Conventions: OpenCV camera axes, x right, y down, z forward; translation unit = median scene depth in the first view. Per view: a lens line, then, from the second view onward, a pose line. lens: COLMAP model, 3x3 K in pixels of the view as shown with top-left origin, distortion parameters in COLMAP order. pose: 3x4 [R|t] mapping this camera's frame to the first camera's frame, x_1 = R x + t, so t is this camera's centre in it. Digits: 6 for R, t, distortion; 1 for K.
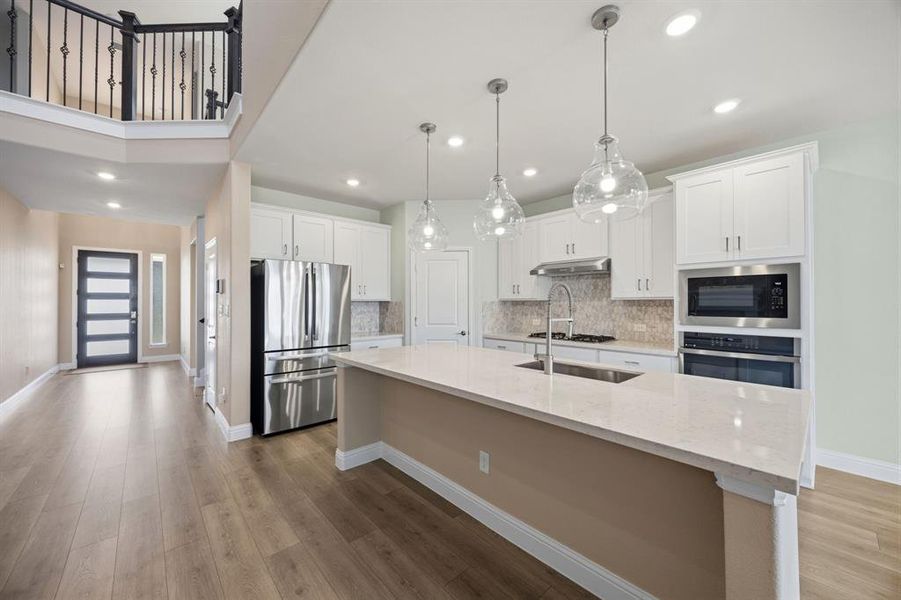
lens RADIAL K [[343.5, 0, 456.8], [0, 343.5, 300.0], [0, 0, 1]] dist [-0.000222, -0.000838]
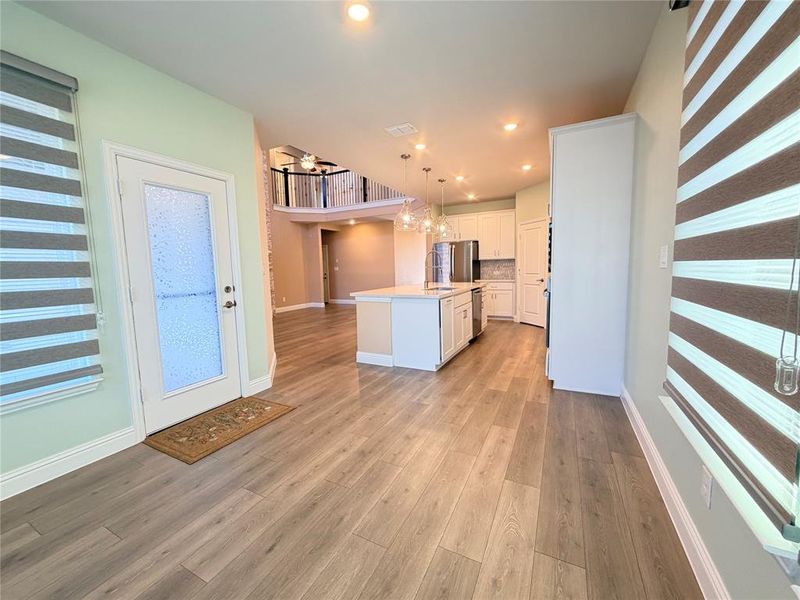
lens RADIAL K [[320.9, 0, 400.4], [0, 320.9, 299.9], [0, 0, 1]] dist [0.004234, -0.001178]
pose [[0.356051, 0.088854, -0.930233, 1.378517], [0.032989, 0.993653, 0.107539, 0.018227], [0.933884, -0.068977, 0.350860, -0.019892]]
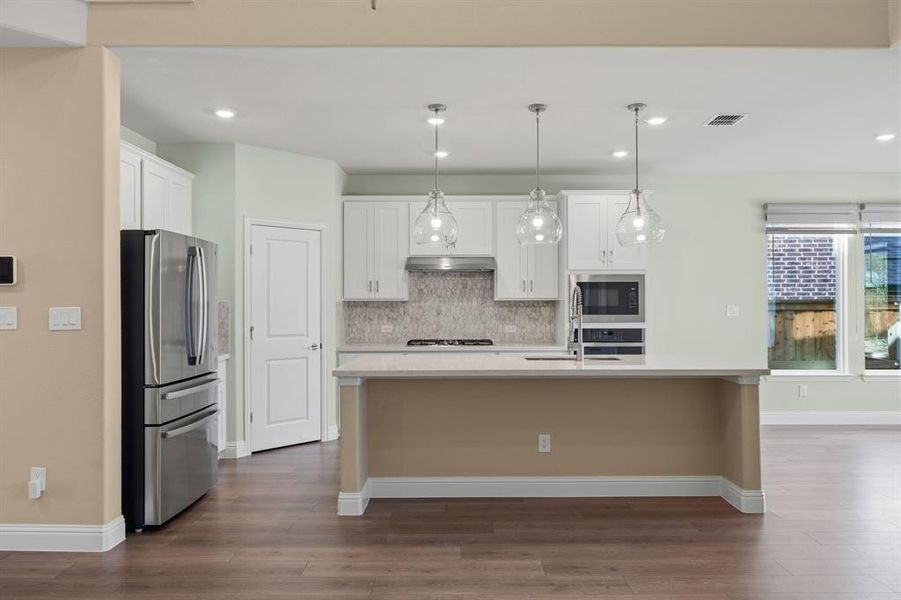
lens RADIAL K [[629.2, 0, 464.1], [0, 629.2, 297.4], [0, 0, 1]] dist [-0.010319, 0.005213]
pose [[0.666791, 0.007533, 0.745207, -0.962977], [-0.003618, 0.999970, -0.006870, 0.003270], [-0.745236, 0.001885, 0.666798, -0.109781]]
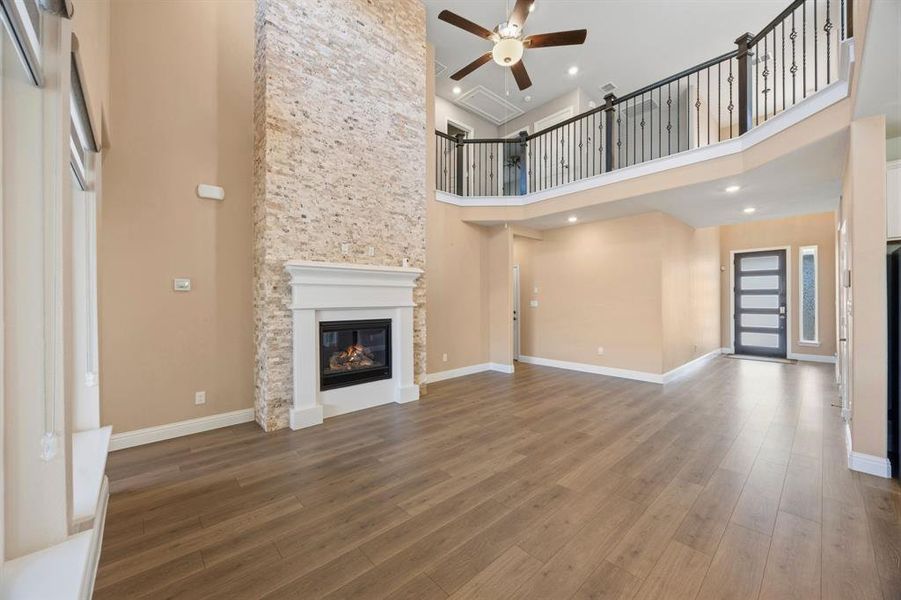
lens RADIAL K [[343.5, 0, 454.1], [0, 343.5, 299.6], [0, 0, 1]] dist [-0.000222, -0.000838]
pose [[0.005091, 0.001733, -0.999986, 0.134721], [0.010976, 0.999938, 0.001789, -0.001150], [0.999927, -0.010985, 0.005071, 0.052896]]
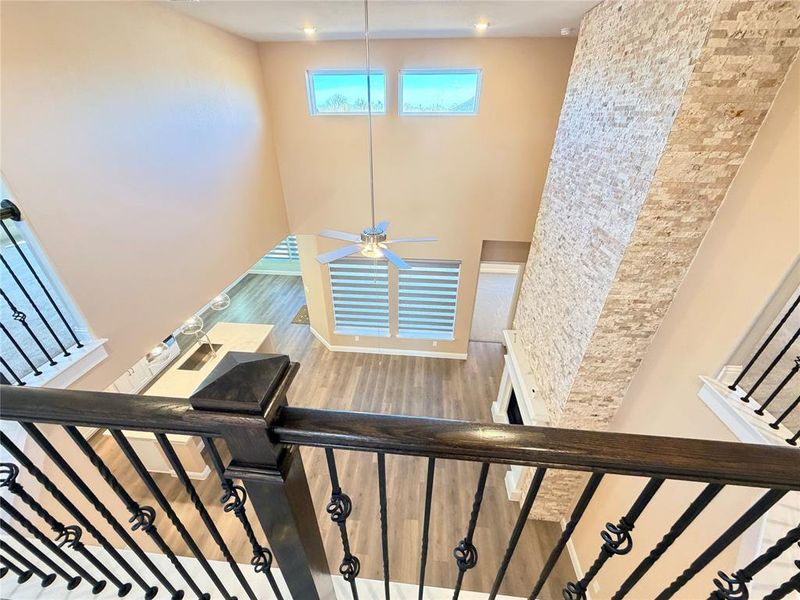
lens RADIAL K [[320.9, 0, 399.4], [0, 320.9, 299.5], [0, 0, 1]] dist [0.004234, -0.001178]
pose [[-0.674326, -0.371270, 0.638313, -1.398205], [-0.007921, 0.868001, 0.496499, -0.935490], [-0.738392, 0.329746, -0.588256, 0.730663]]
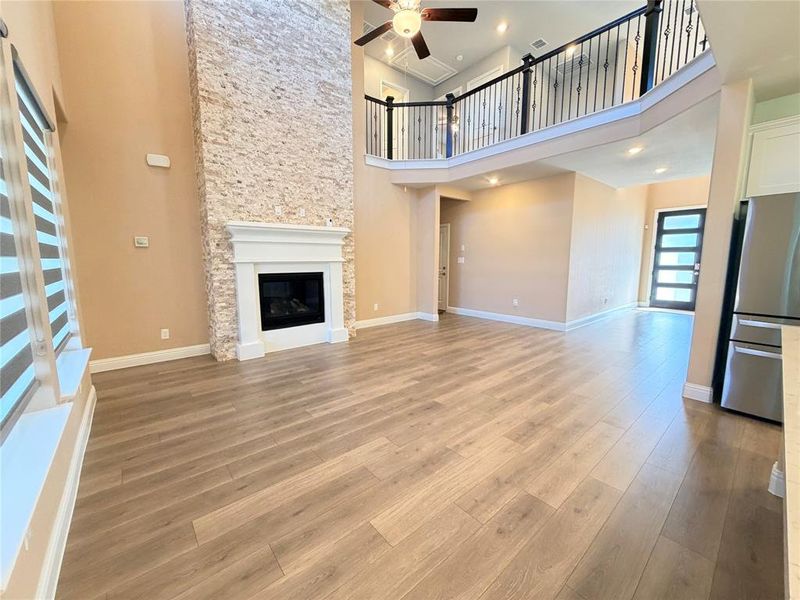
lens RADIAL K [[320.9, 0, 395.5], [0, 320.9, 299.2], [0, 0, 1]] dist [0.004234, -0.001178]
pose [[-0.044581, 0.129941, -0.990519, 0.231853], [0.009239, 0.991516, 0.129656, 0.009203], [0.998963, -0.003372, -0.045403, 0.202338]]
